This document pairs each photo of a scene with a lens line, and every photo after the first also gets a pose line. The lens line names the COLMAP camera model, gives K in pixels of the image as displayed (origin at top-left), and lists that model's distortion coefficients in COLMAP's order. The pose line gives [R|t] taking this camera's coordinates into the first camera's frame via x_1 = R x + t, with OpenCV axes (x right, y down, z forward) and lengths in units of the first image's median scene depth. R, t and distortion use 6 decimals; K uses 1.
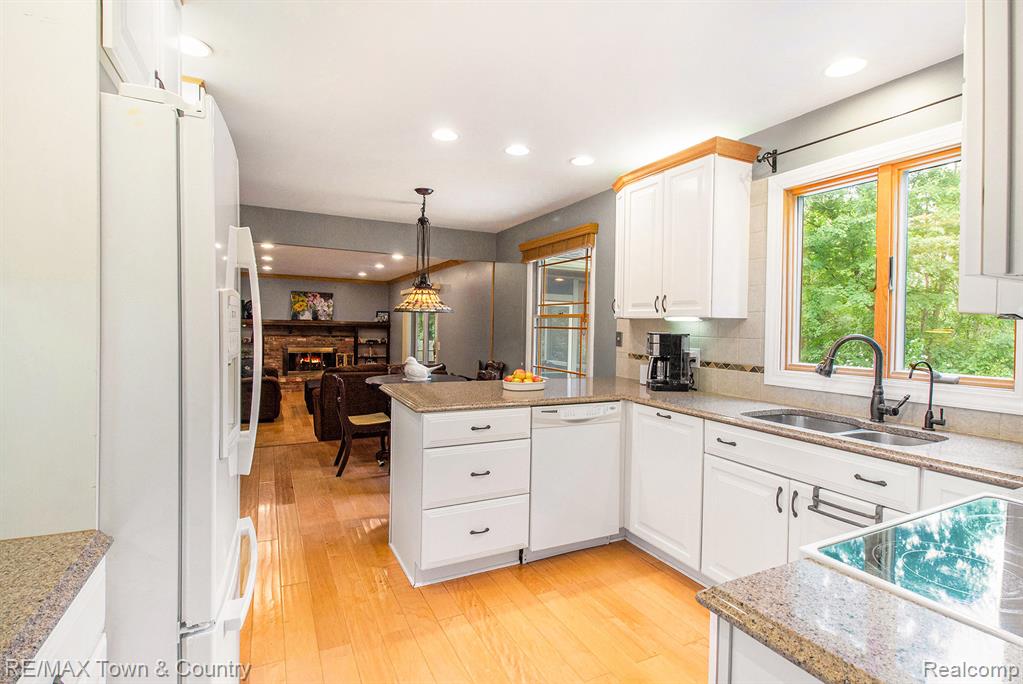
lens RADIAL K [[495.1, 0, 545.0], [0, 495.1, 341.4], [0, 0, 1]] dist [0.000680, -0.000065]
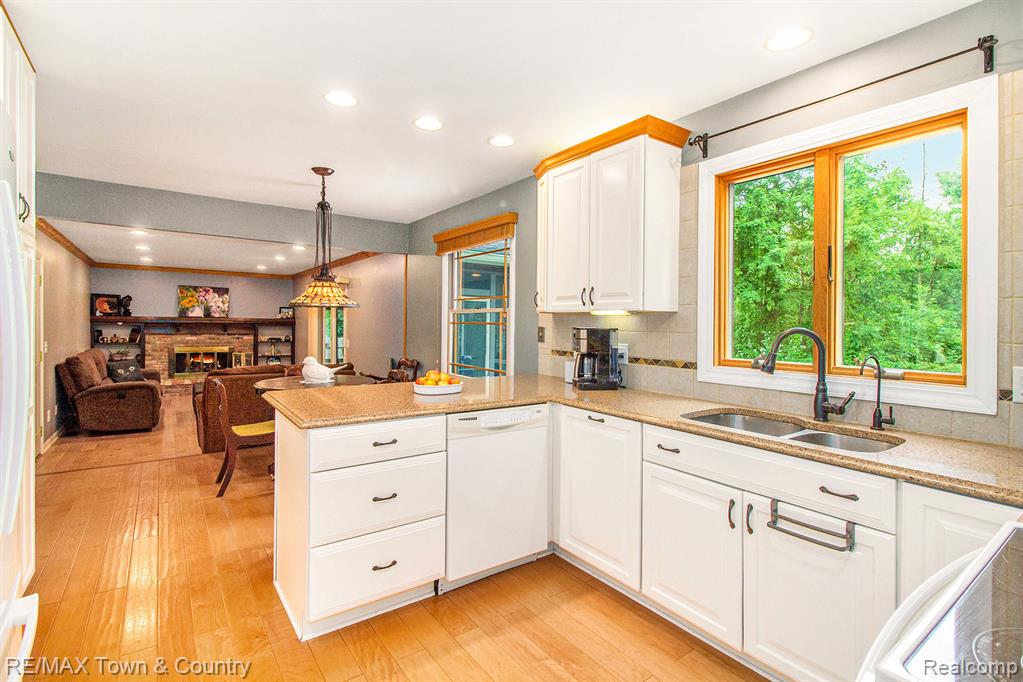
lens RADIAL K [[476.2, 0, 536.6], [0, 476.2, 331.0], [0, 0, 1]] dist [0.001819, -0.000402]
pose [[0.987709, -0.009231, 0.156031, -0.000910], [0.011040, 0.999881, -0.010736, -0.001957], [-0.155913, 0.012327, 0.987694, 0.107100]]
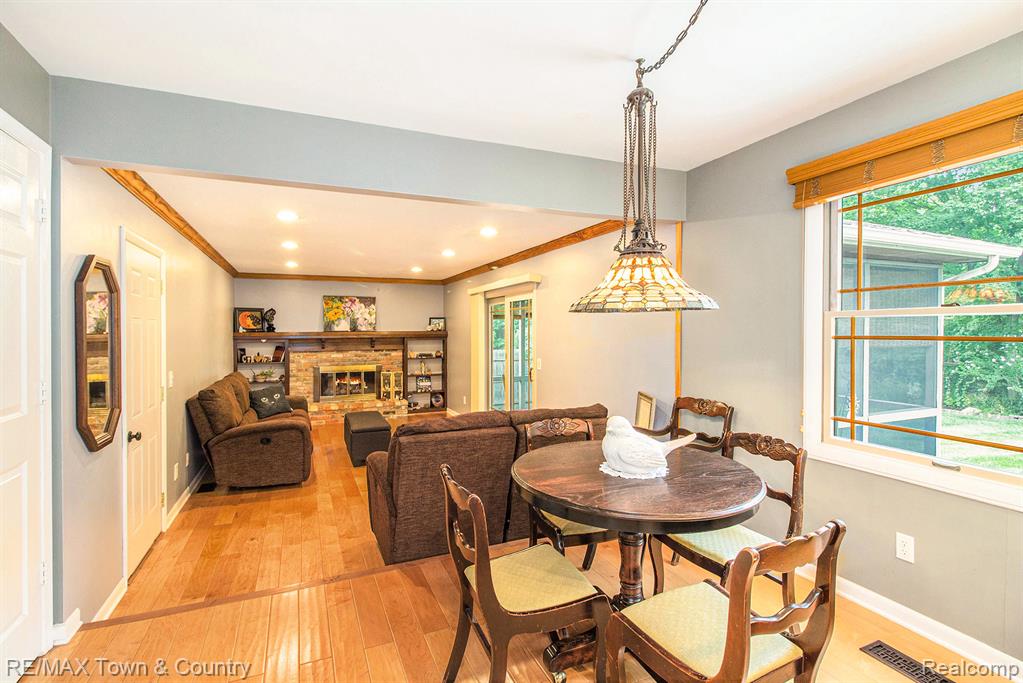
lens RADIAL K [[474.9, 0, 574.3], [0, 474.9, 325.4], [0, 0, 1]] dist [-0.000003, -0.000549]
pose [[0.999425, -0.028853, 0.017796, -0.384459], [0.029527, 0.998808, -0.038866, -0.035689], [-0.016653, 0.039369, 0.999086, 0.719617]]
